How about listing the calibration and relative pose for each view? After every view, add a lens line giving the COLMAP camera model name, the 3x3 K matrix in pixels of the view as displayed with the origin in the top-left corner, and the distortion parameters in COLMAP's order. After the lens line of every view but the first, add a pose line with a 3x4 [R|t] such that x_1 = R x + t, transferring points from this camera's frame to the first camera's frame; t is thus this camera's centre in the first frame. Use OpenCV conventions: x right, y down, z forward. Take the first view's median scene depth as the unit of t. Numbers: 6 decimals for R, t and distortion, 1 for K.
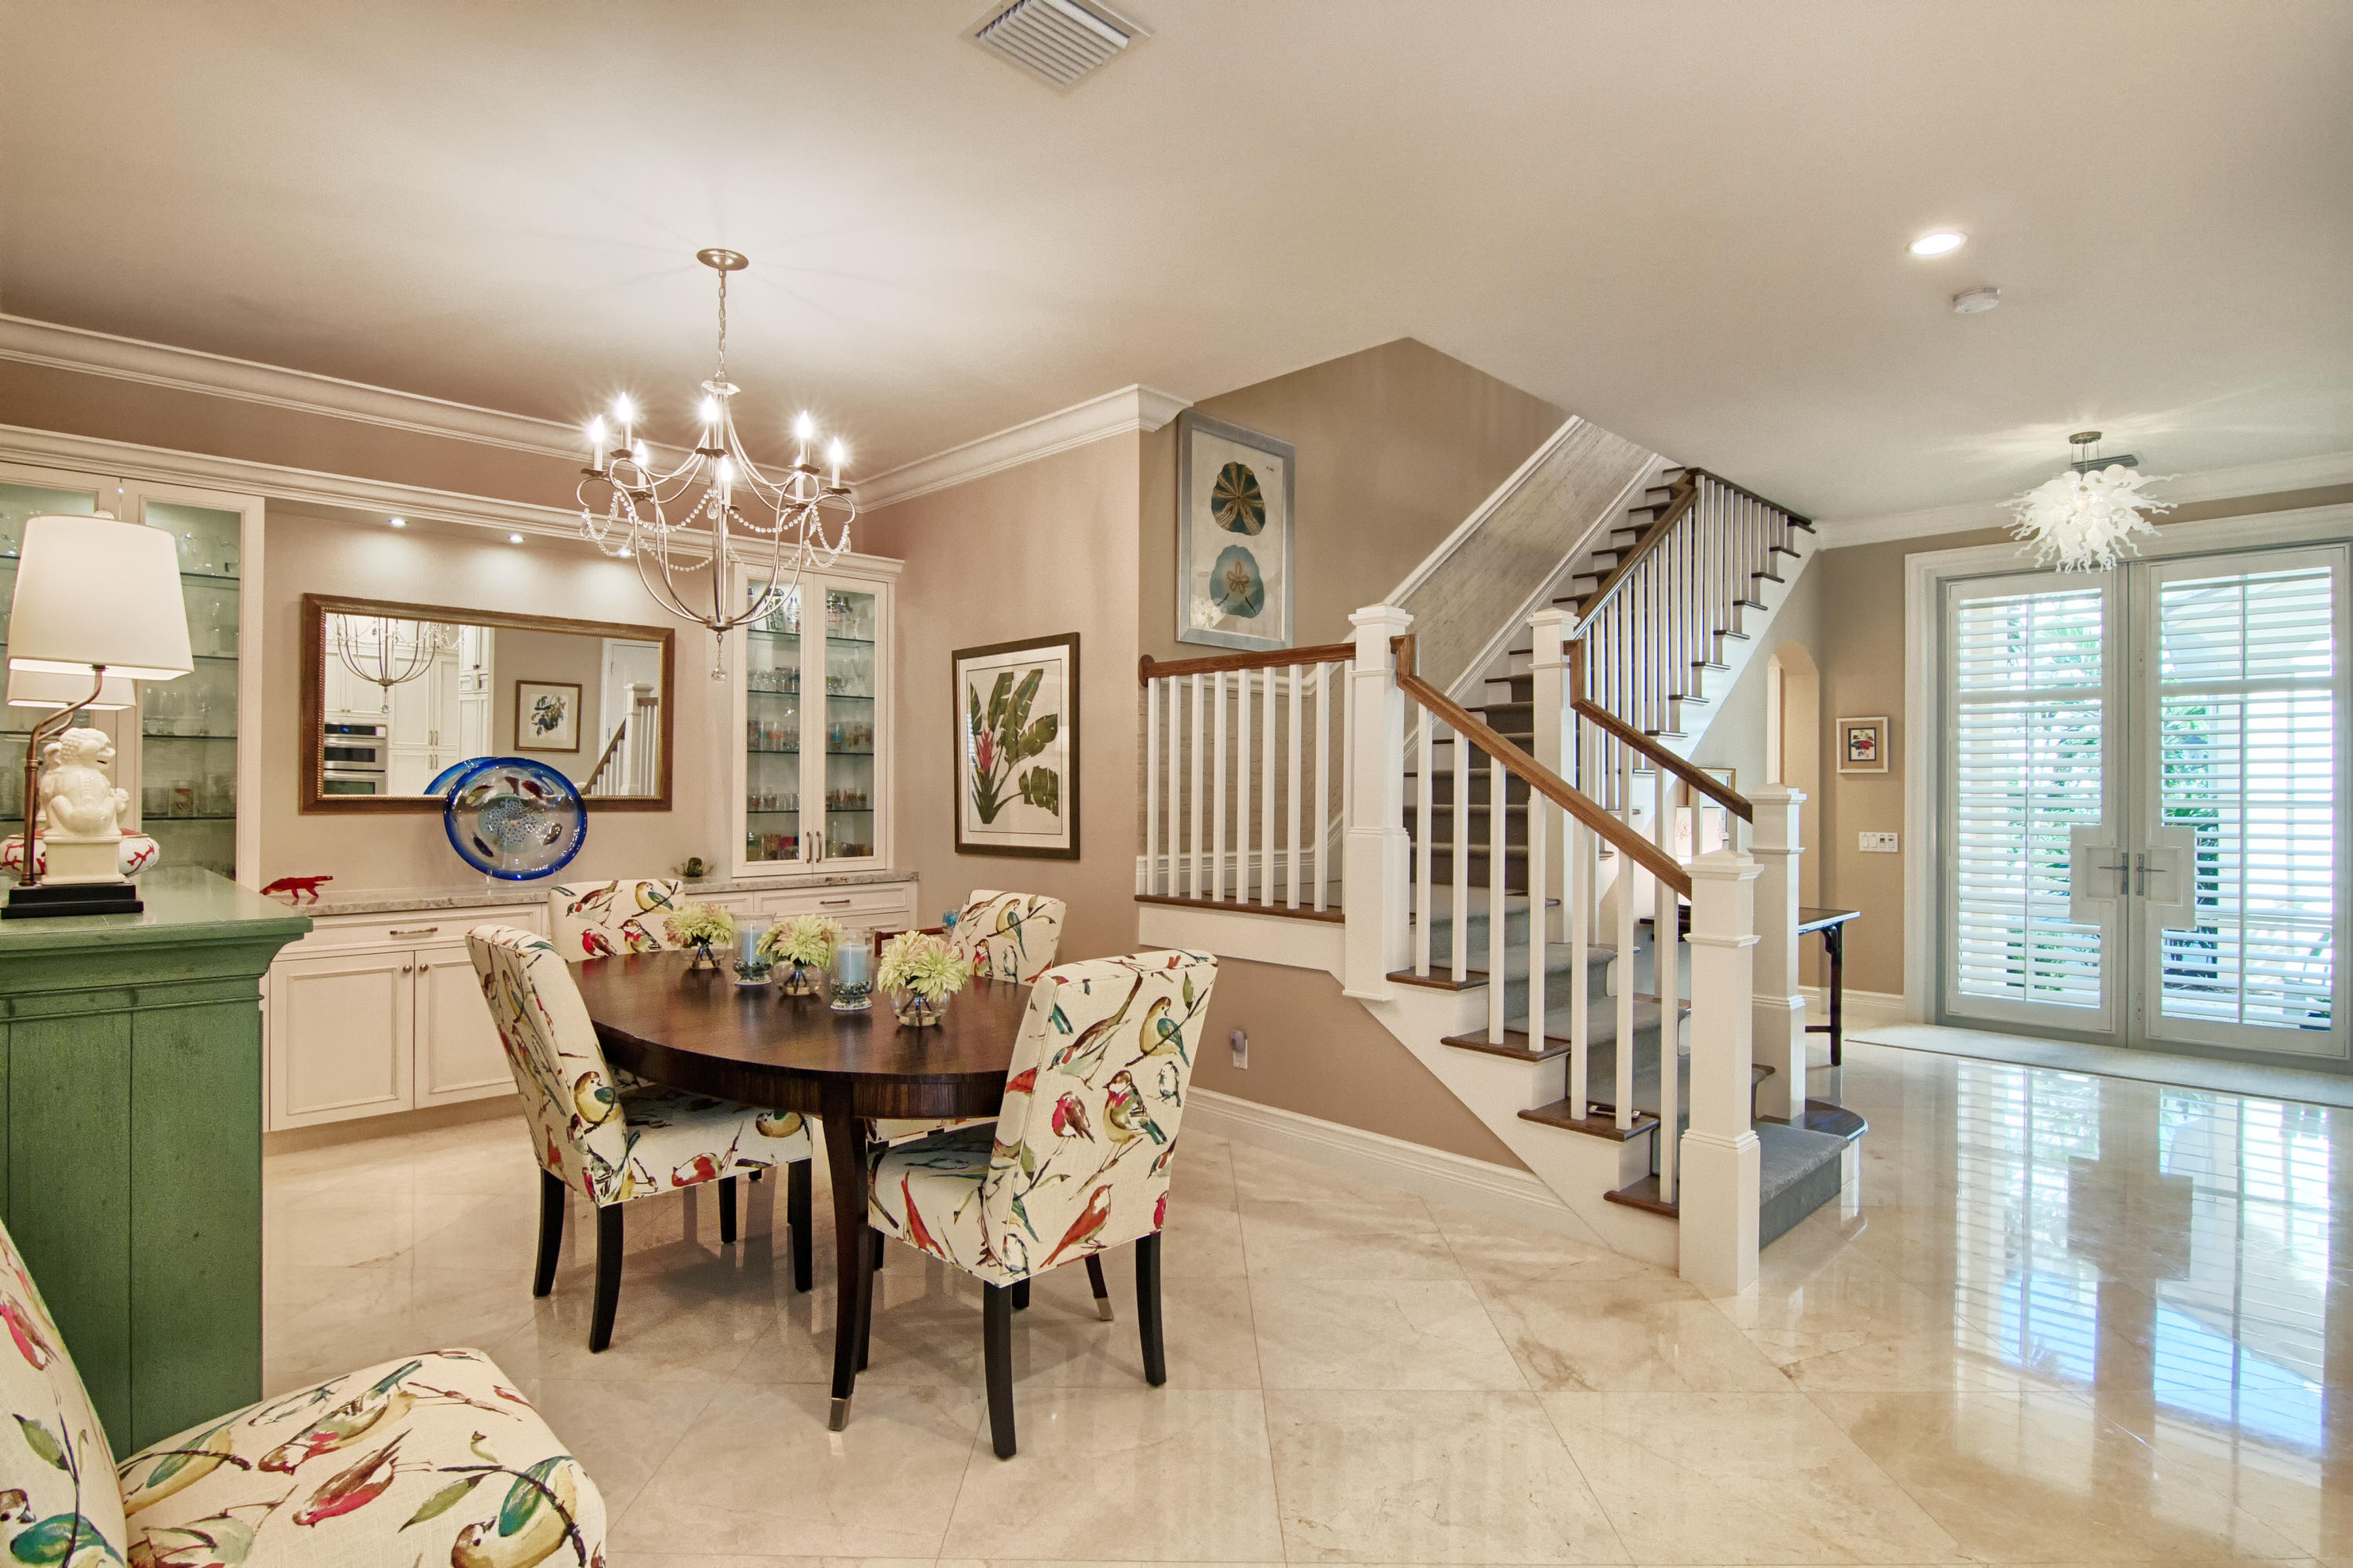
lens RADIAL K [[1190.8, 0, 1174.7], [0, 1190.8, 787.5], [0, 0, 1]] dist [-0.007311, -0.010379]
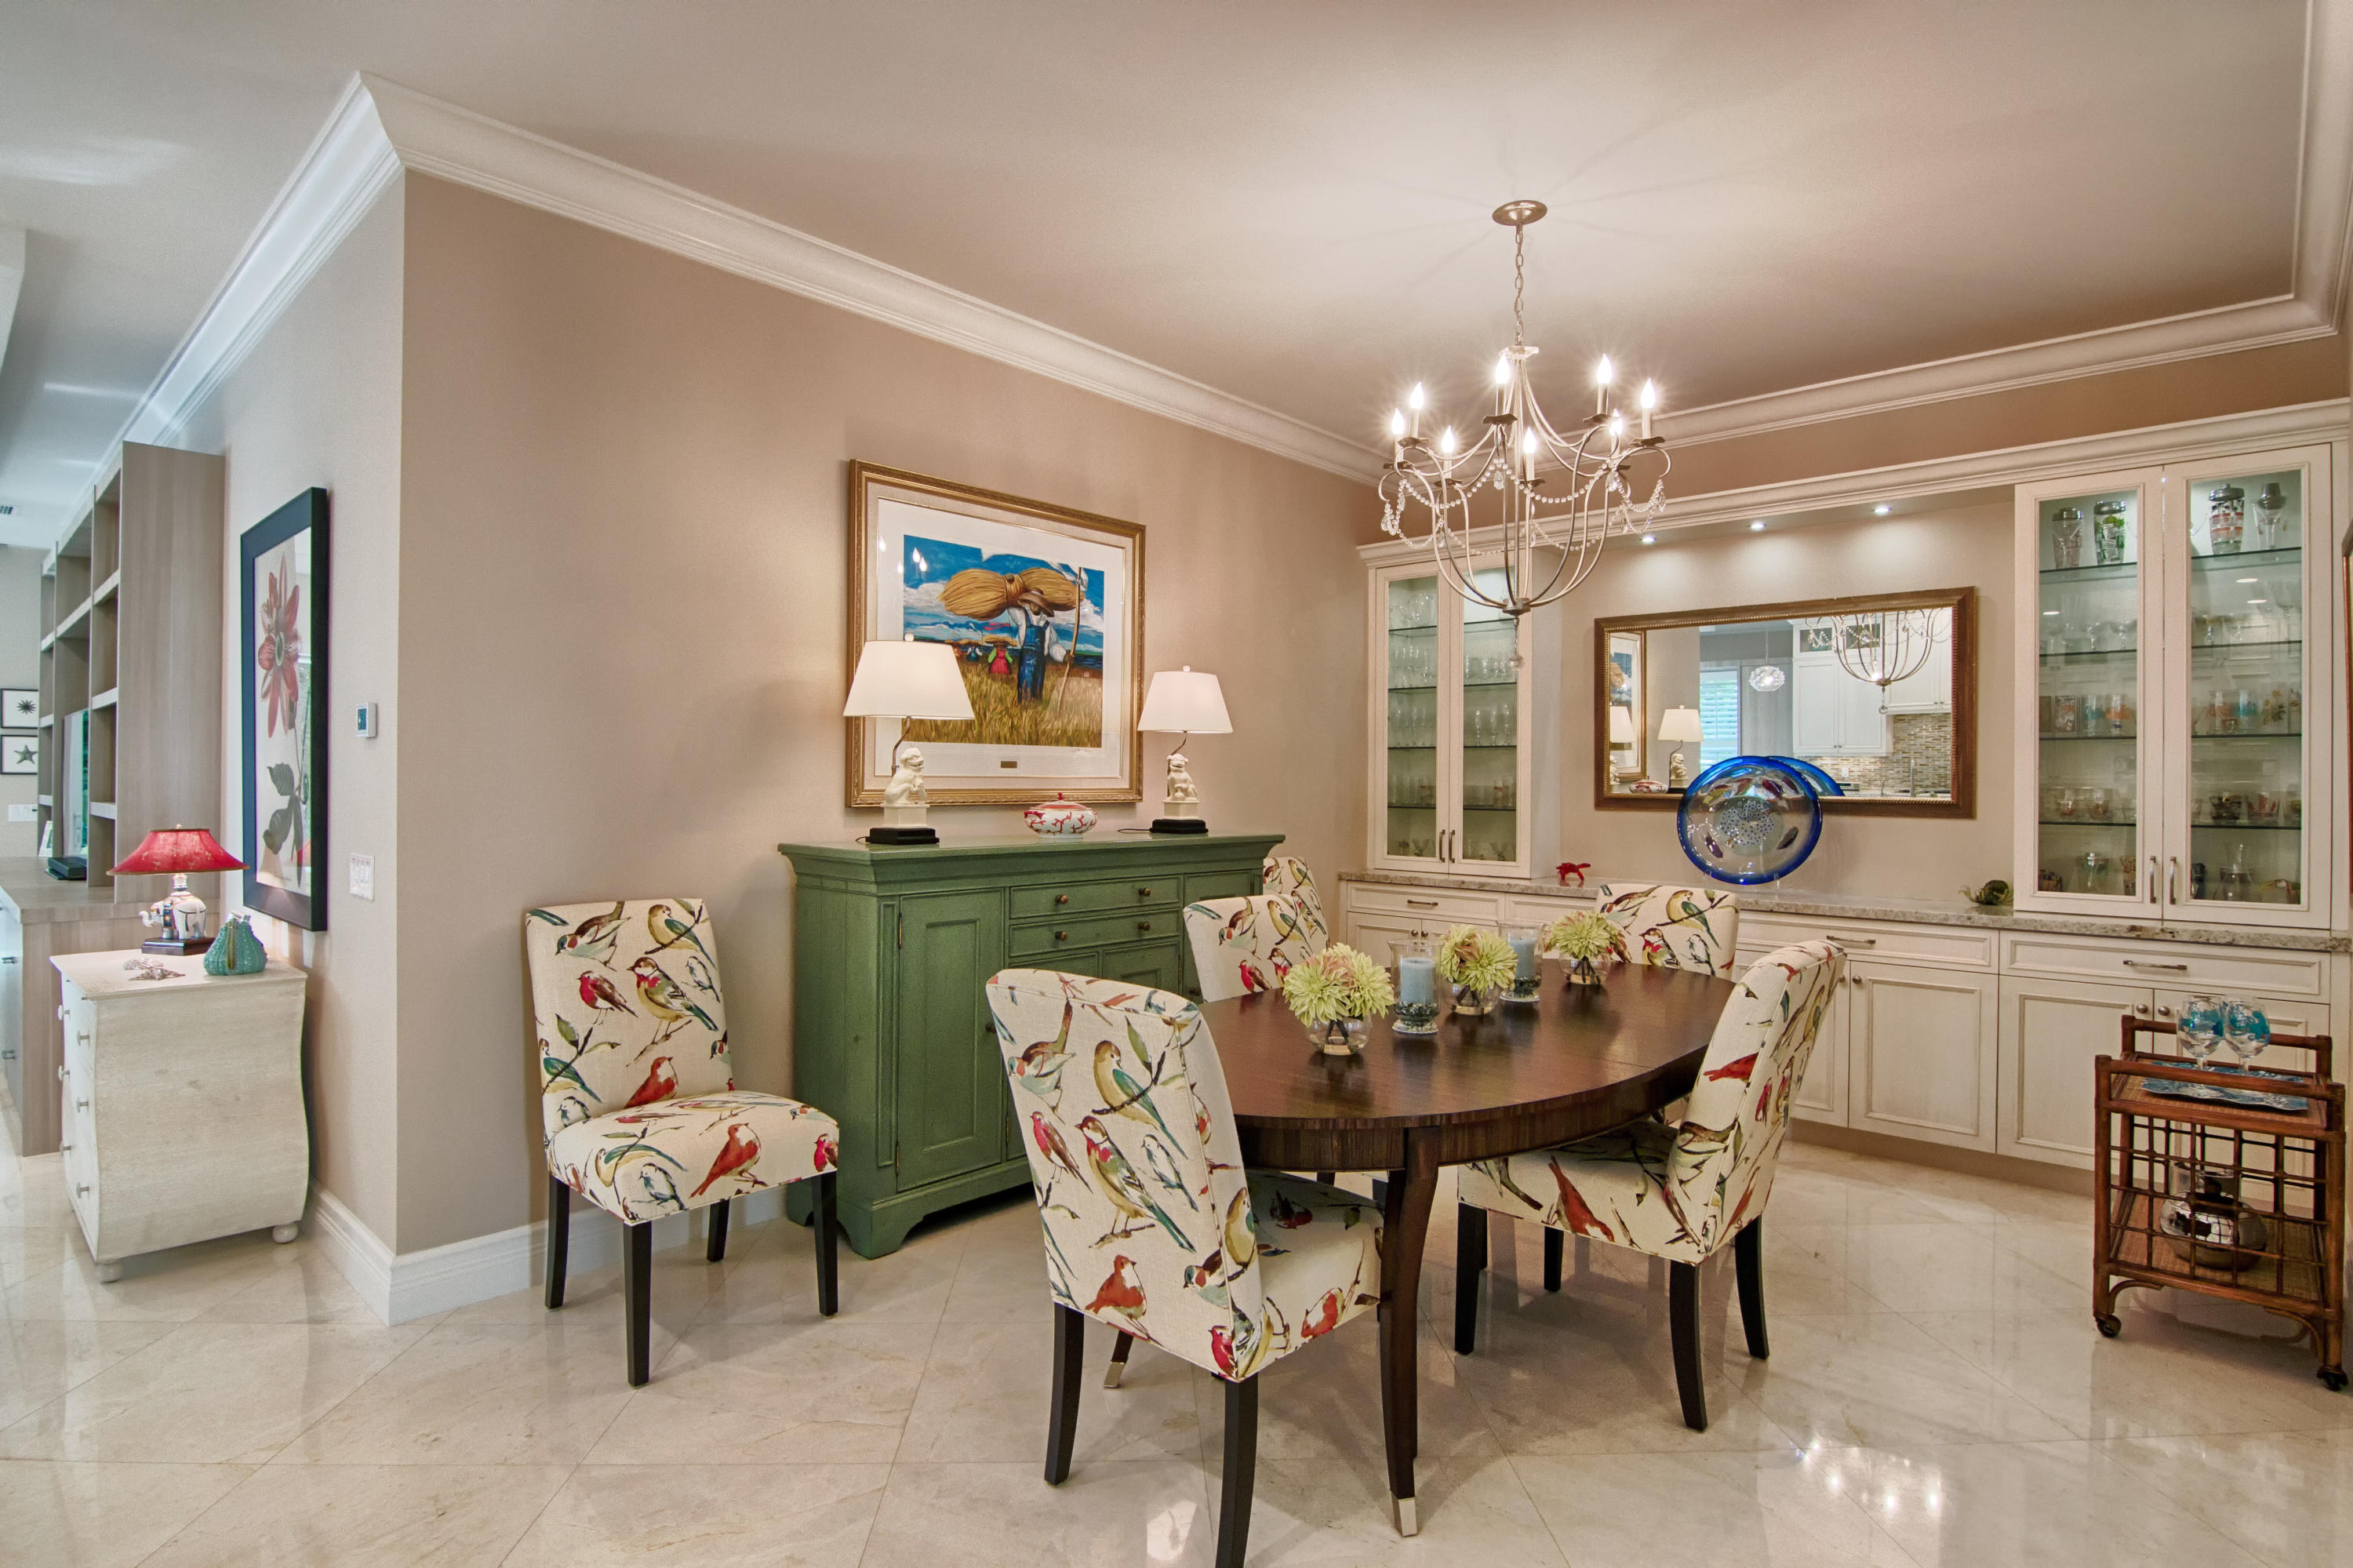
lens RADIAL K [[1190.8, 0, 1152.4], [0, 1190.8, 780.2], [0, 0, 1]] dist [-0.007311, -0.010379]
pose [[0.047386, -0.005791, -0.998860, 0.374760], [-0.007427, 0.999954, -0.006150, 0.003937], [0.998849, 0.007710, 0.047341, 0.477066]]
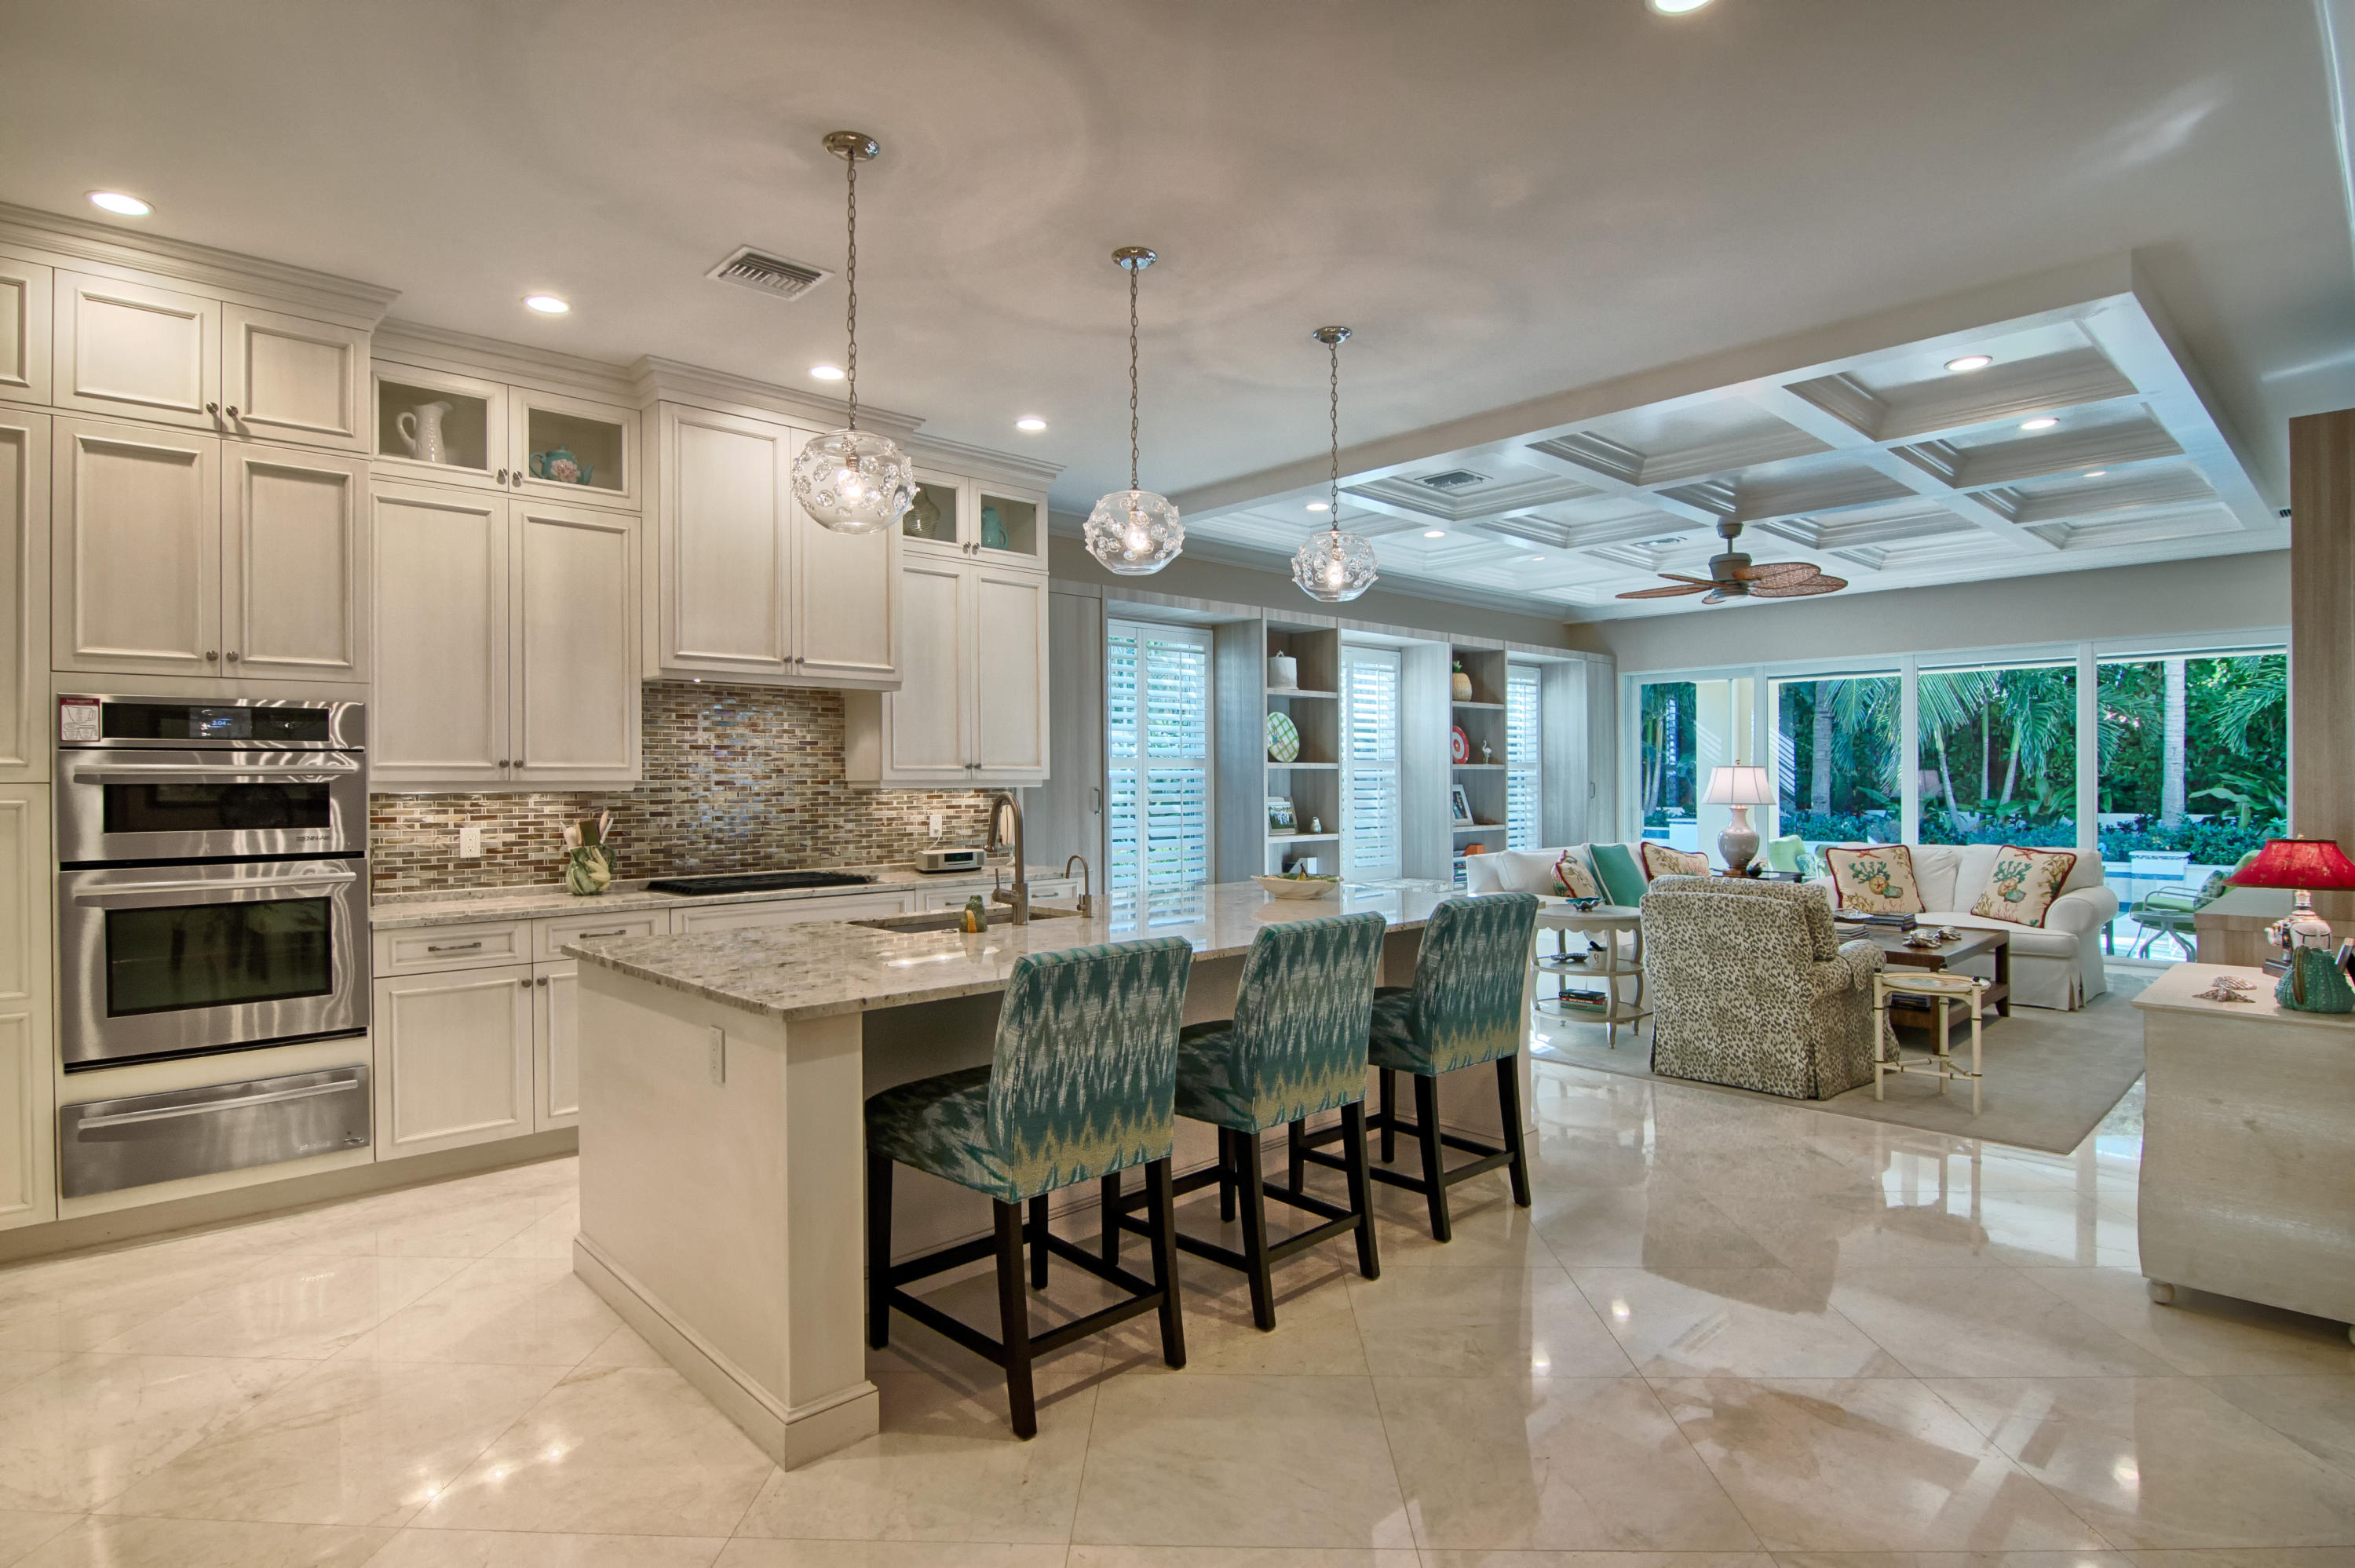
lens RADIAL K [[1191.6, 0, 1183.5], [0, 1191.6, 783.1], [0, 0, 1]] dist [-0.007311, -0.010379]
pose [[-0.999875, -0.000213, 0.015824, 0.224684], [-0.000188, 0.999999, 0.001613, 0.002198], [-0.015824, 0.001610, -0.999873, 0.563378]]
